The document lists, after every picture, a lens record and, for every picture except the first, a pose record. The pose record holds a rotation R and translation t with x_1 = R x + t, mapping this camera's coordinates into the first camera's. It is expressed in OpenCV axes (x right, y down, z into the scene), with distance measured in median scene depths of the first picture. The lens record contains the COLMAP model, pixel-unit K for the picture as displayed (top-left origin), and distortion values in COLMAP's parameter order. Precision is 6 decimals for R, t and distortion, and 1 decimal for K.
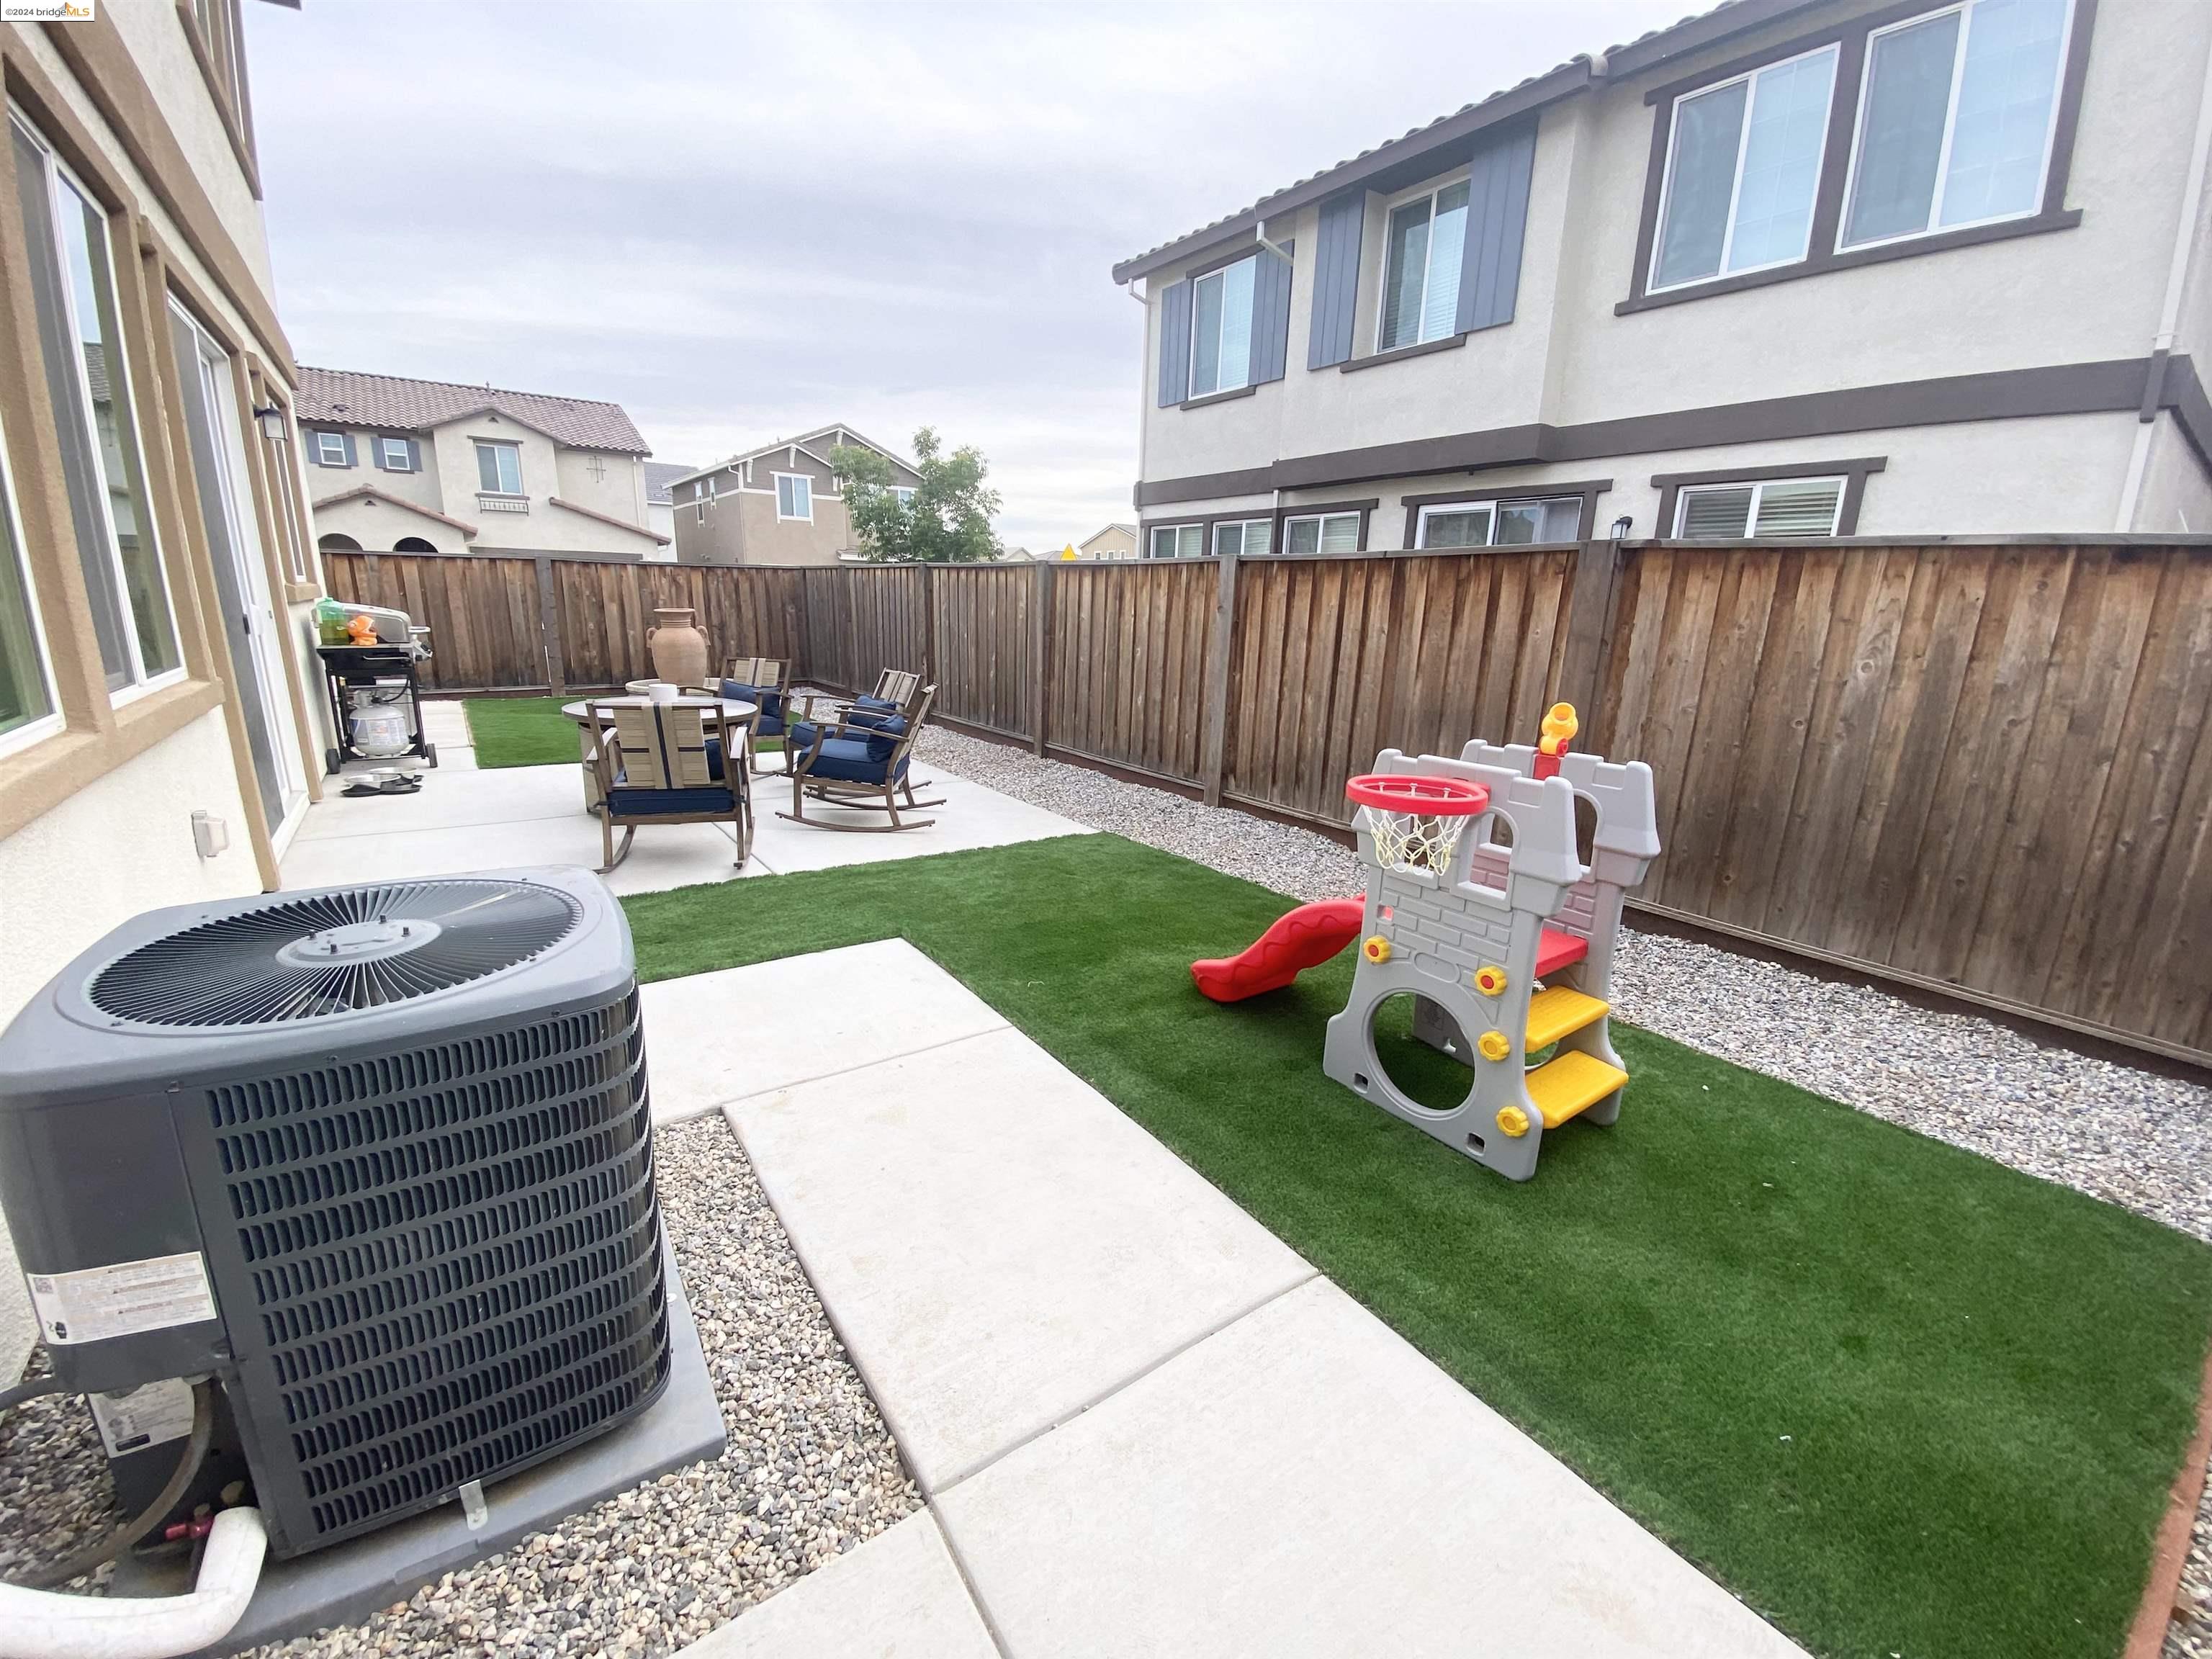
lens RADIAL K [[887.5, 0, 1106.0], [0, 887.5, 829.5], [0, 0, 1]] dist [-0.000235, -0.015876]
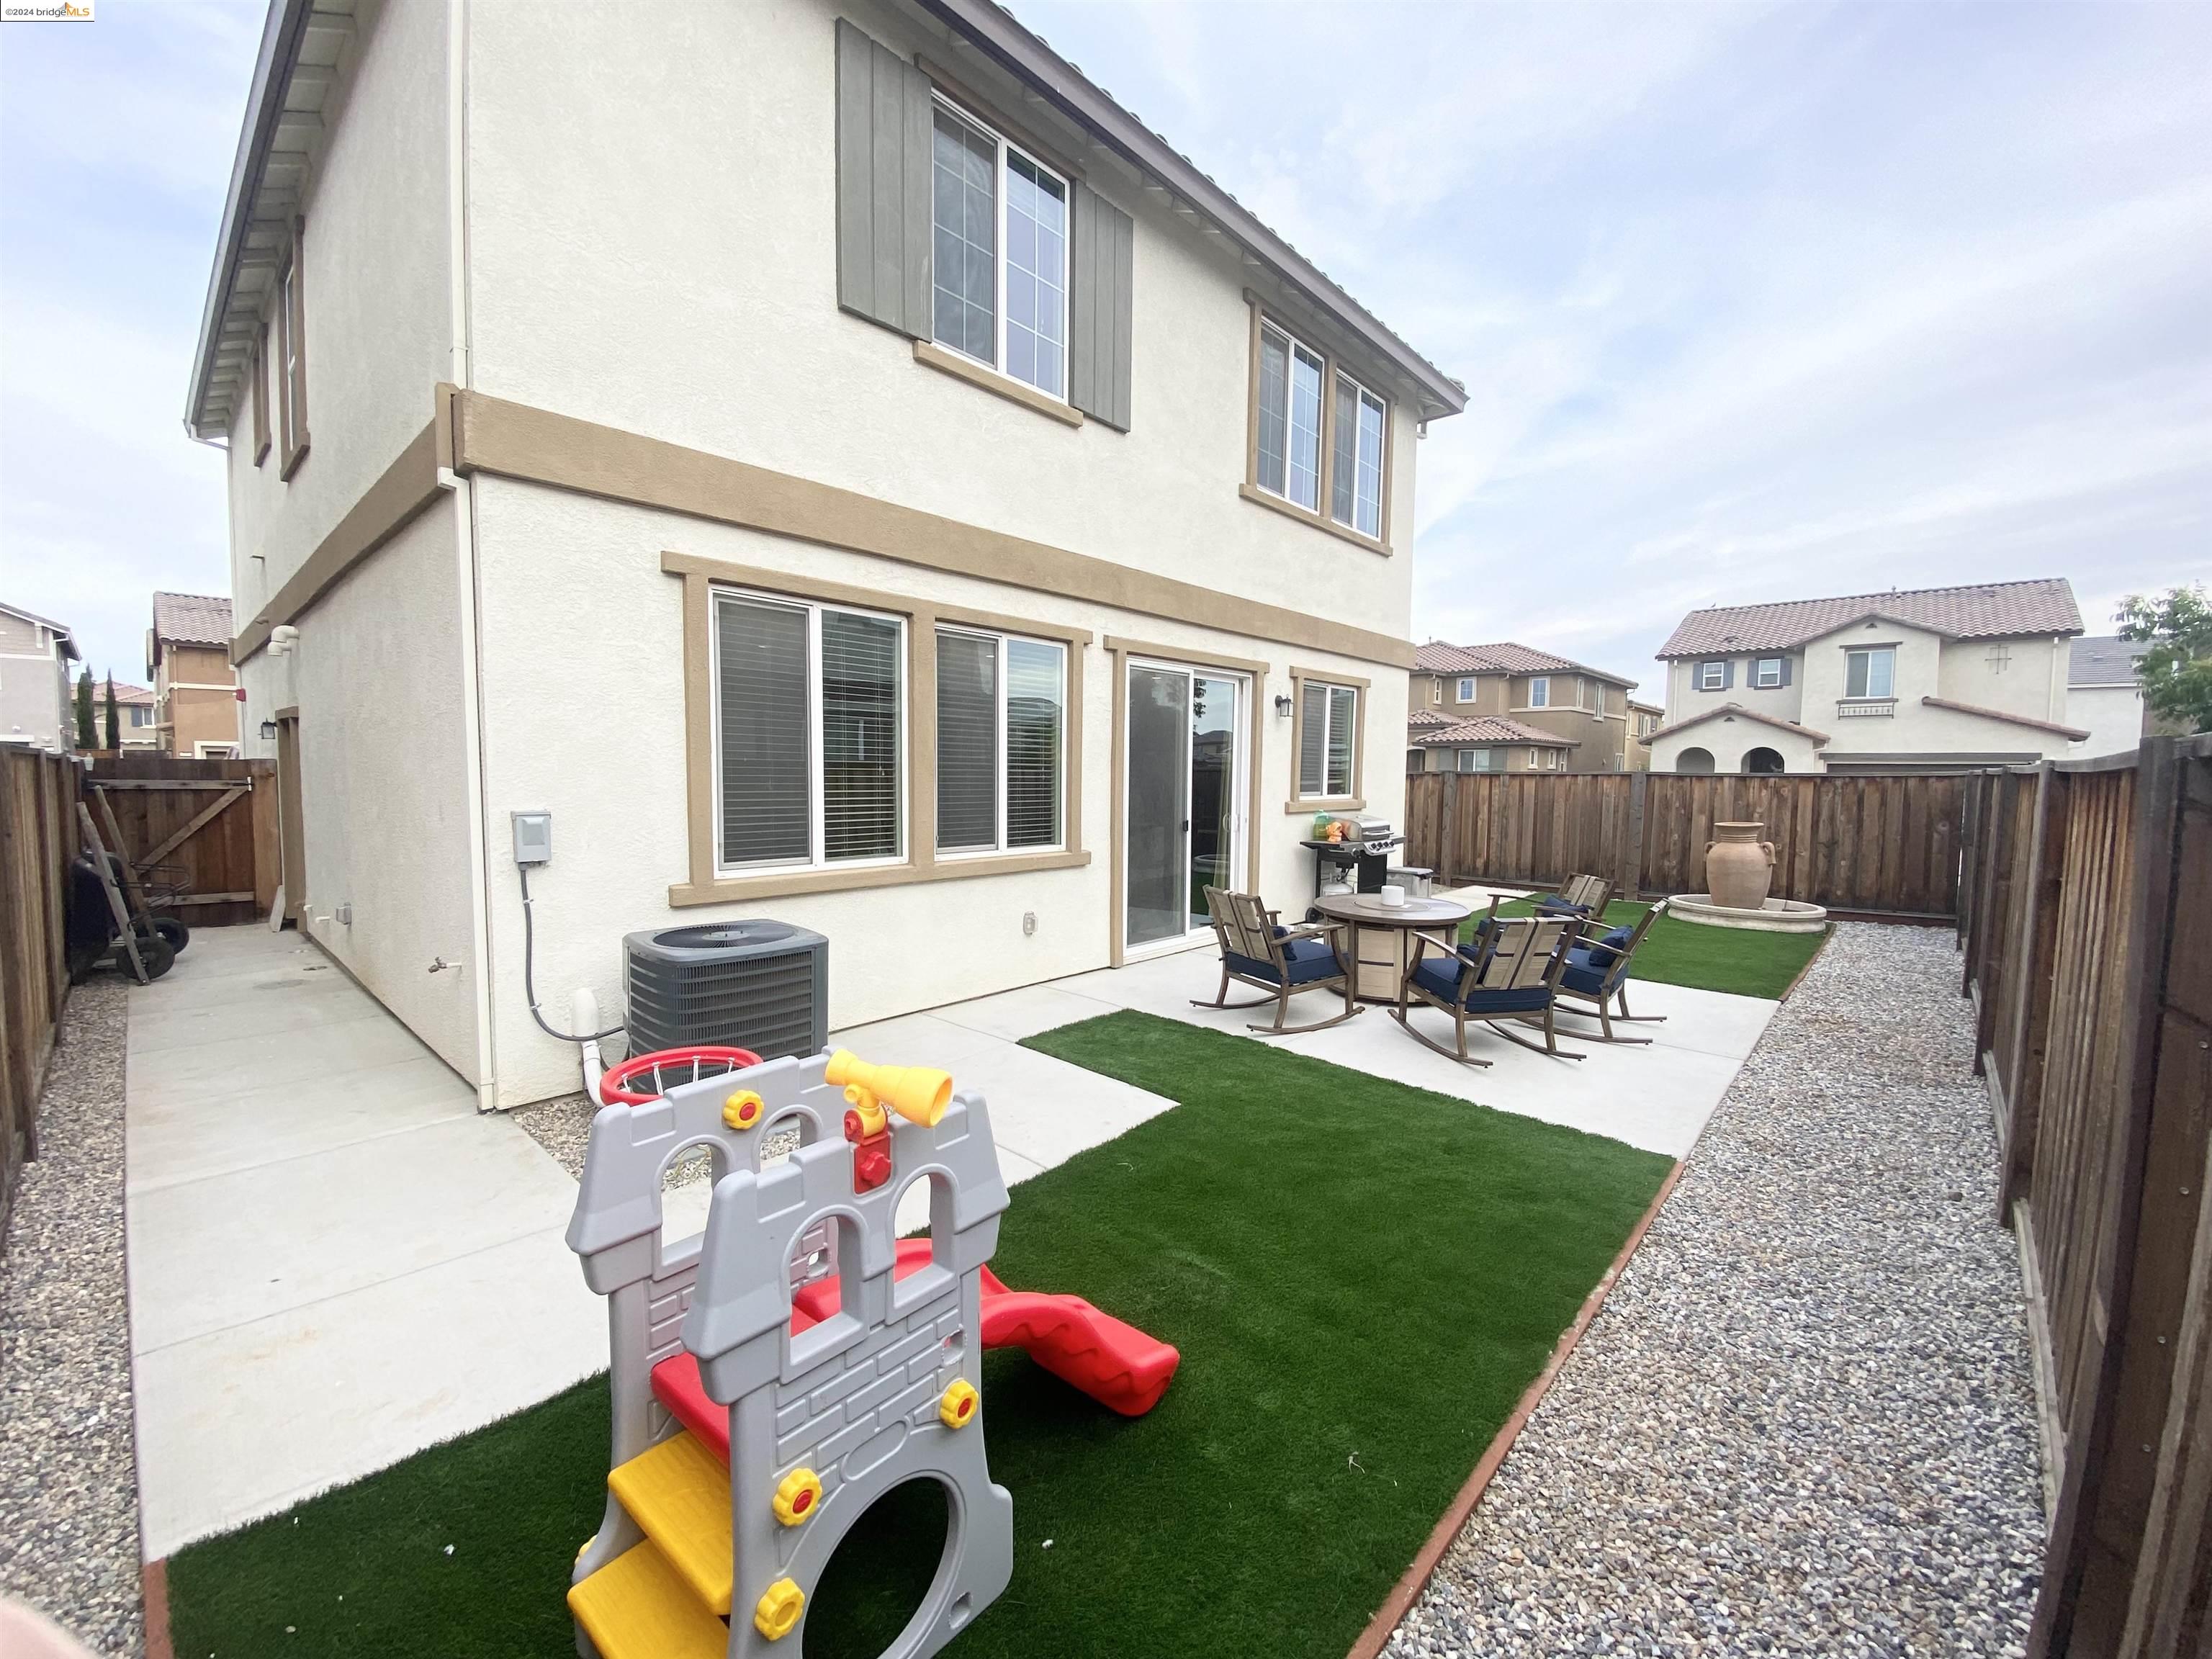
lens RADIAL K [[887.5, 0, 1106.0], [0, 887.5, 829.5], [0, 0, 1]] dist [-0.000235, -0.015876]
pose [[0.180318, 0.034465, -0.983004, 0.269190], [-0.250897, 0.967938, -0.012087, -0.057595], [0.951071, 0.248813, 0.183184, 0.178871]]
